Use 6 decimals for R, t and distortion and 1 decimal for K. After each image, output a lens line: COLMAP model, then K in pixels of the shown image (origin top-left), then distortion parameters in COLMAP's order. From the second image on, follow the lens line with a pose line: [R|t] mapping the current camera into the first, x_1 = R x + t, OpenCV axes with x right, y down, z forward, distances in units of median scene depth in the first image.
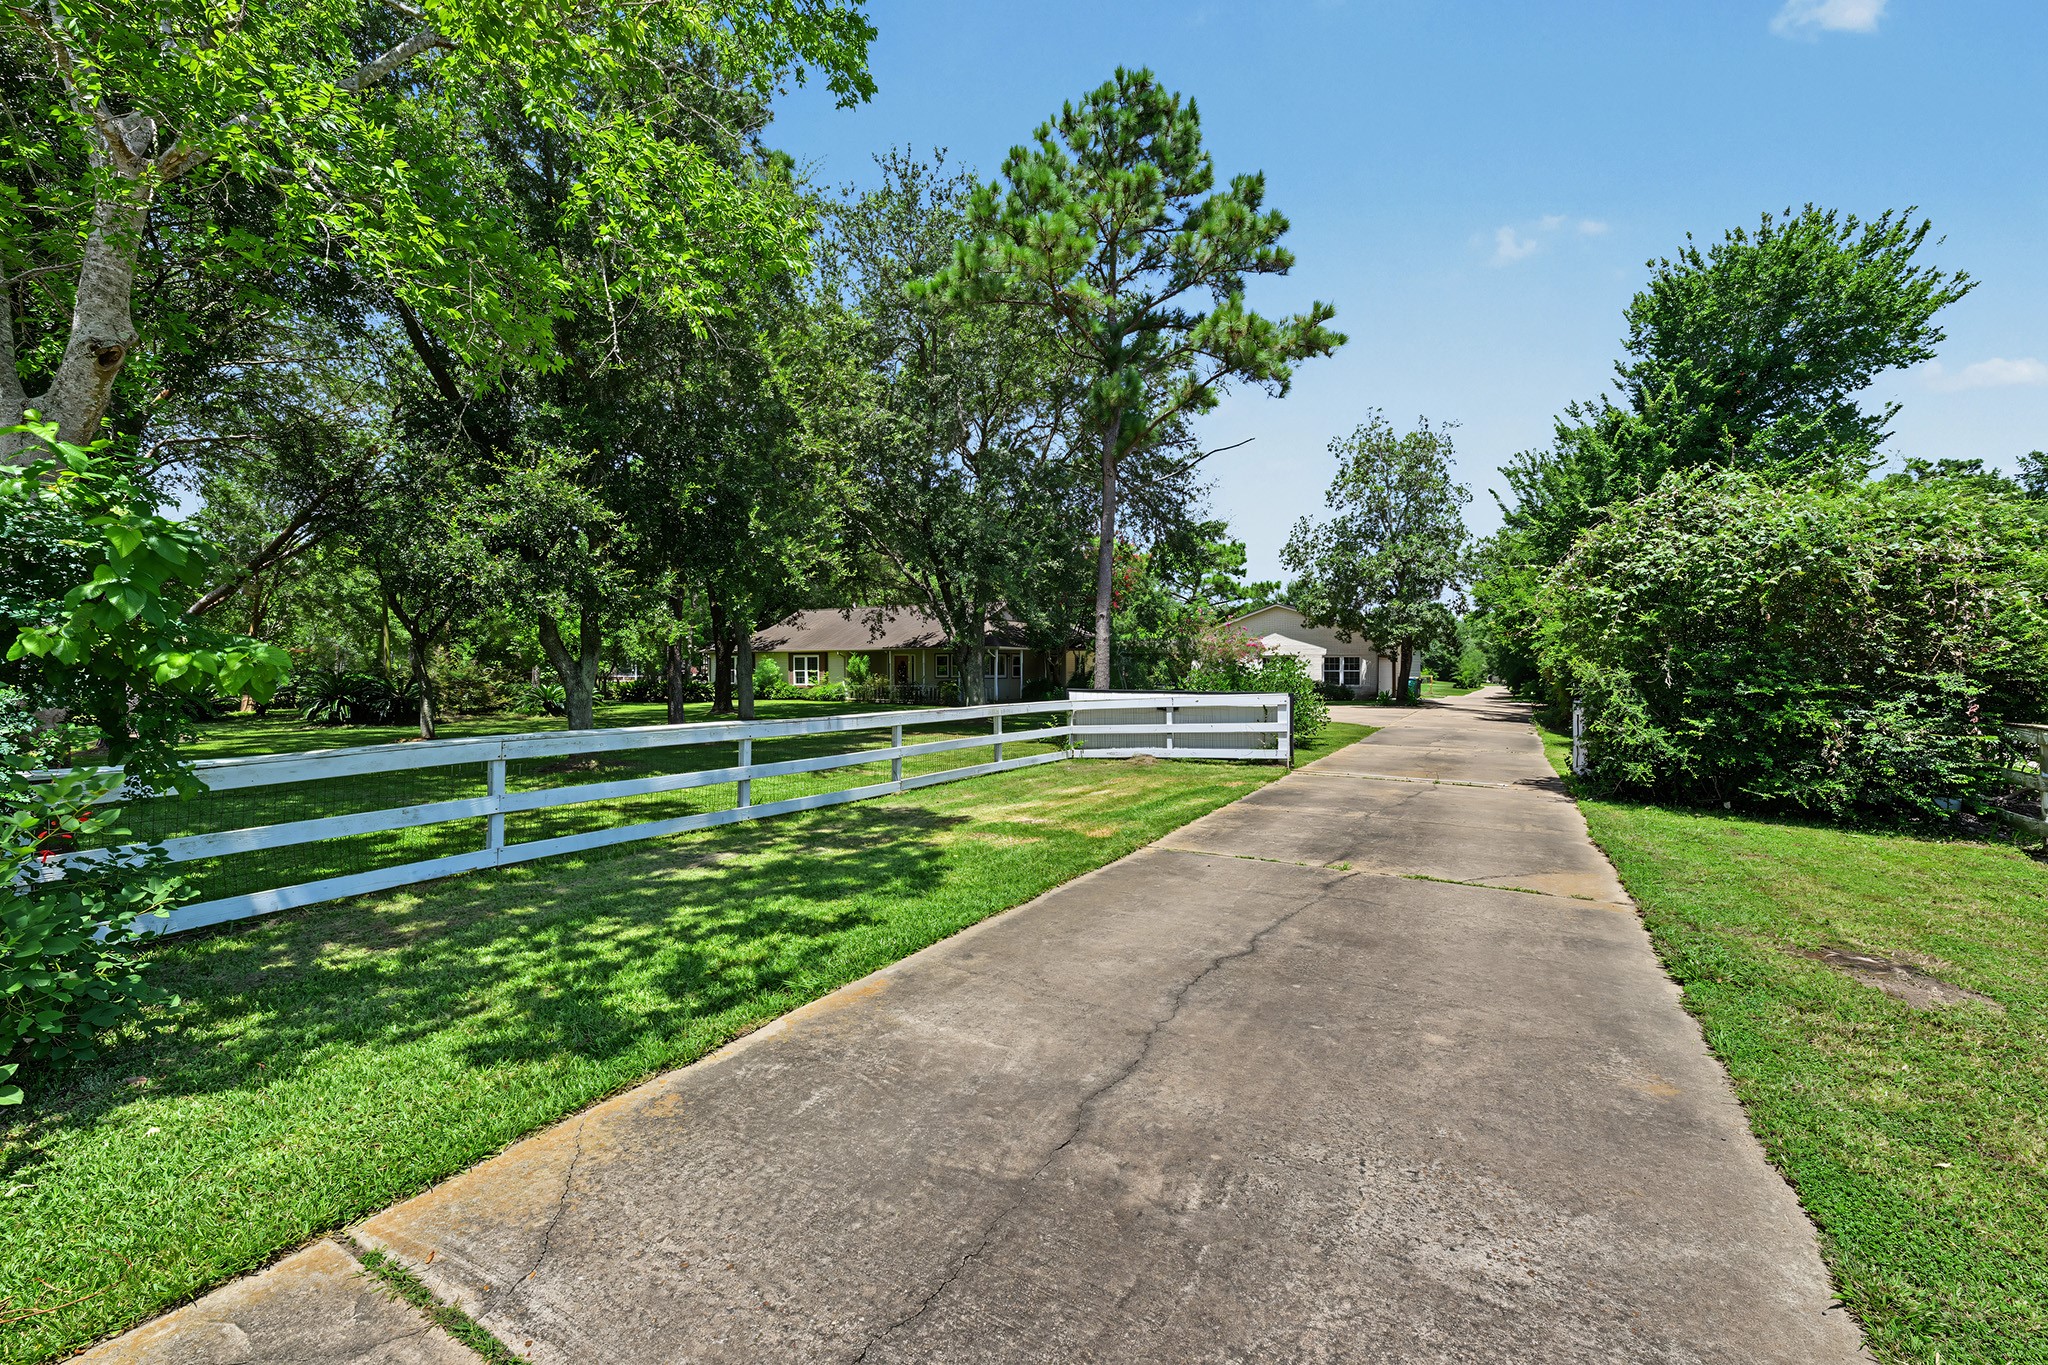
lens RADIAL K [[853.2, 0, 1024.0], [0, 853.2, 682.5], [0, 0, 1]] dist [-0.001710, -0.000197]
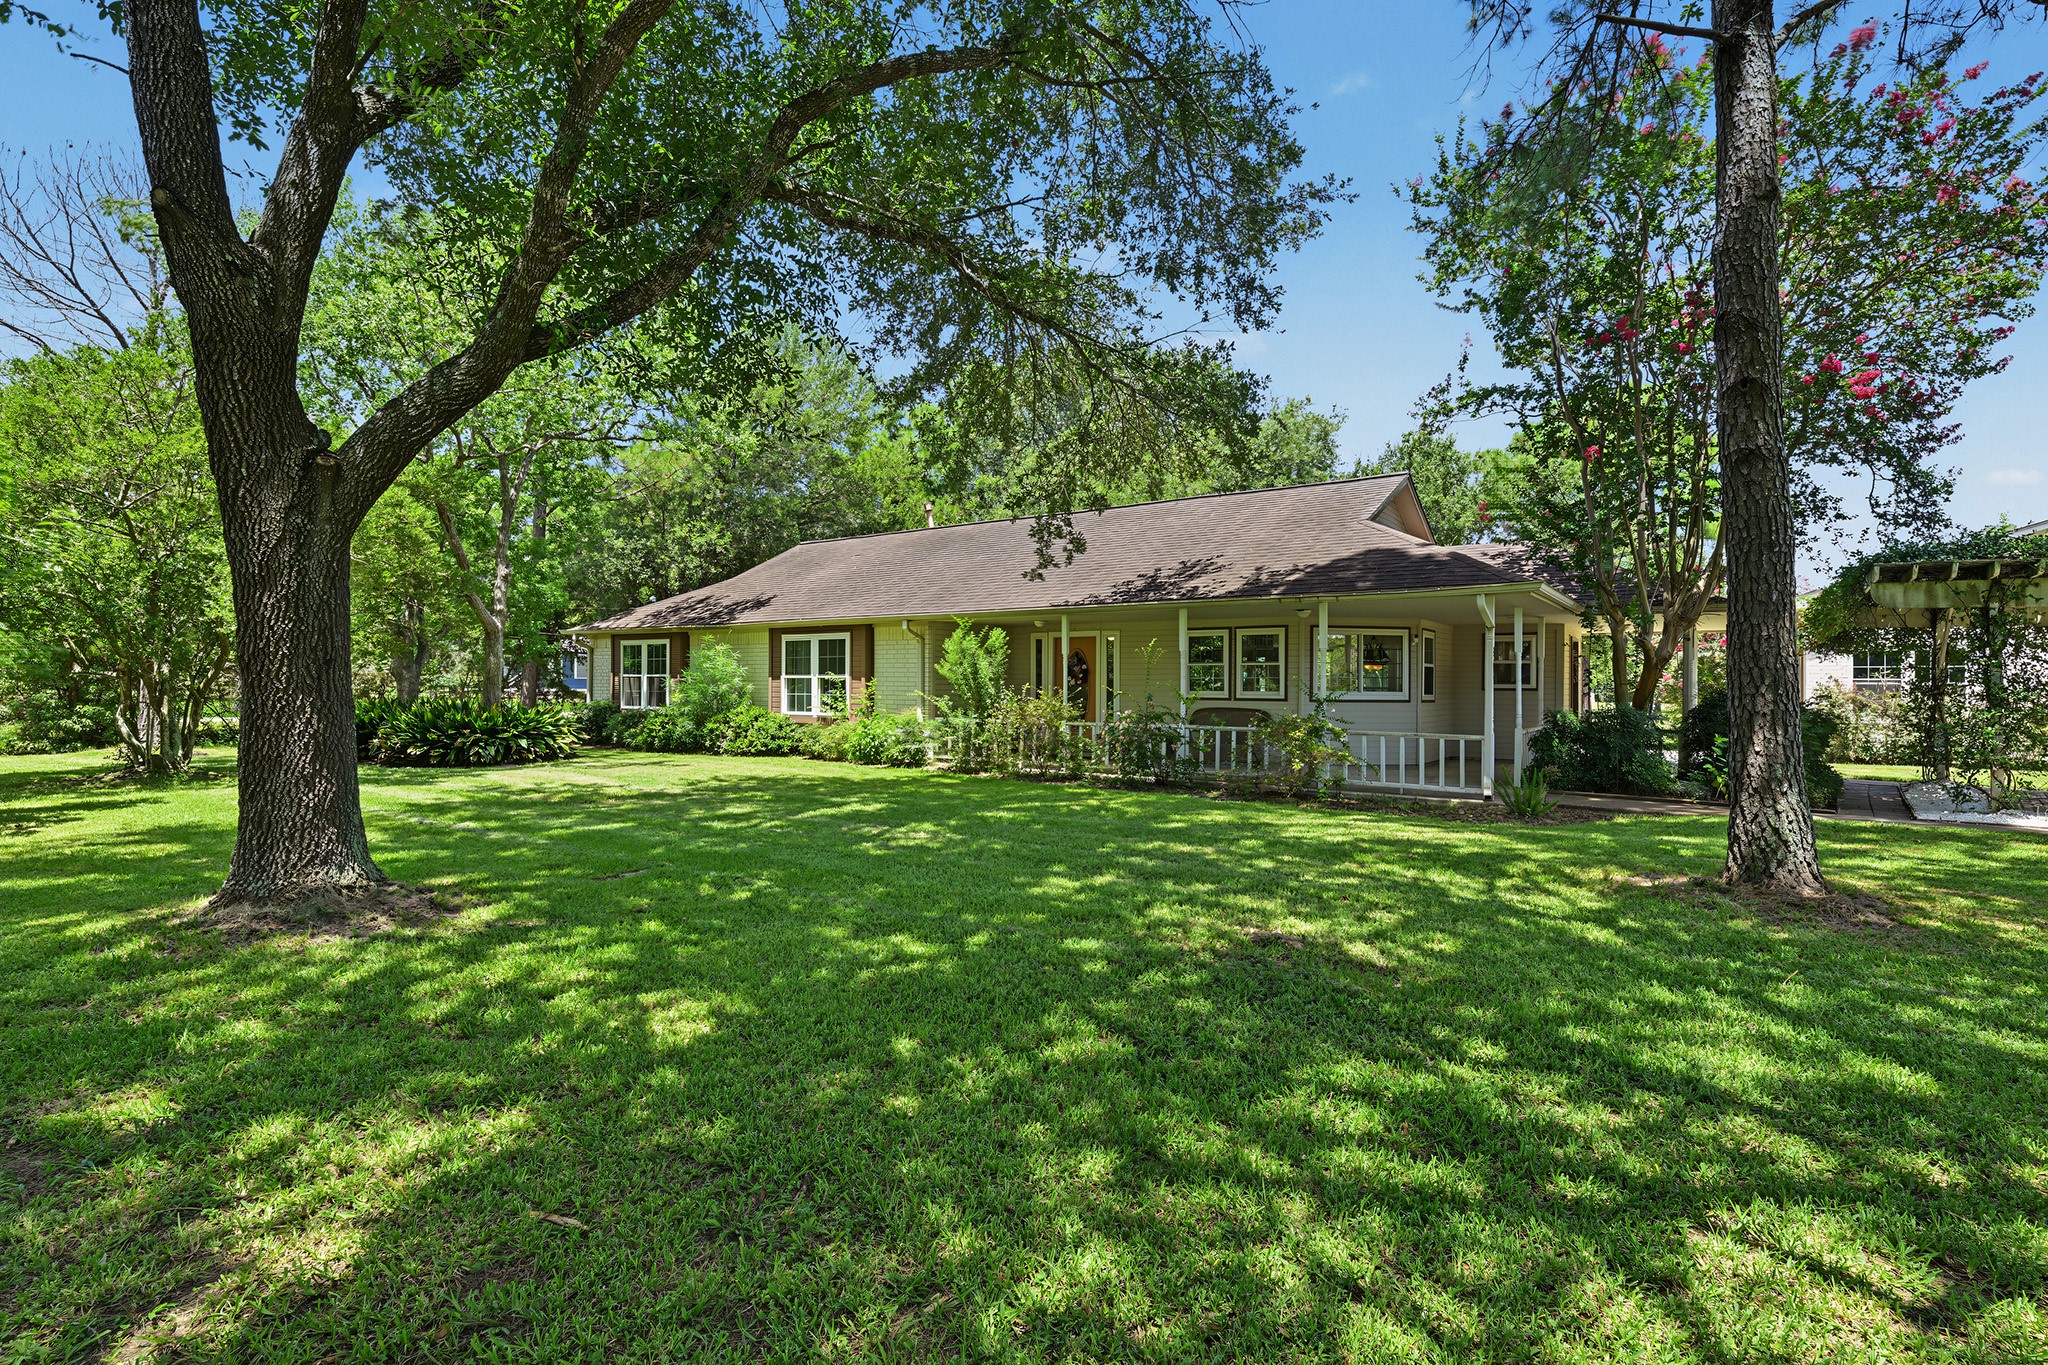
lens RADIAL K [[965.1, 0, 1024.0], [0, 965.1, 682.5], [0, 0, 1]] dist [-0.000141, -0.000004]
pose [[0.998959, 0.007788, -0.044954, -0.165399], [-0.008574, 0.999813, -0.017320, -0.005448], [0.044811, 0.017688, 0.998839, 0.663272]]
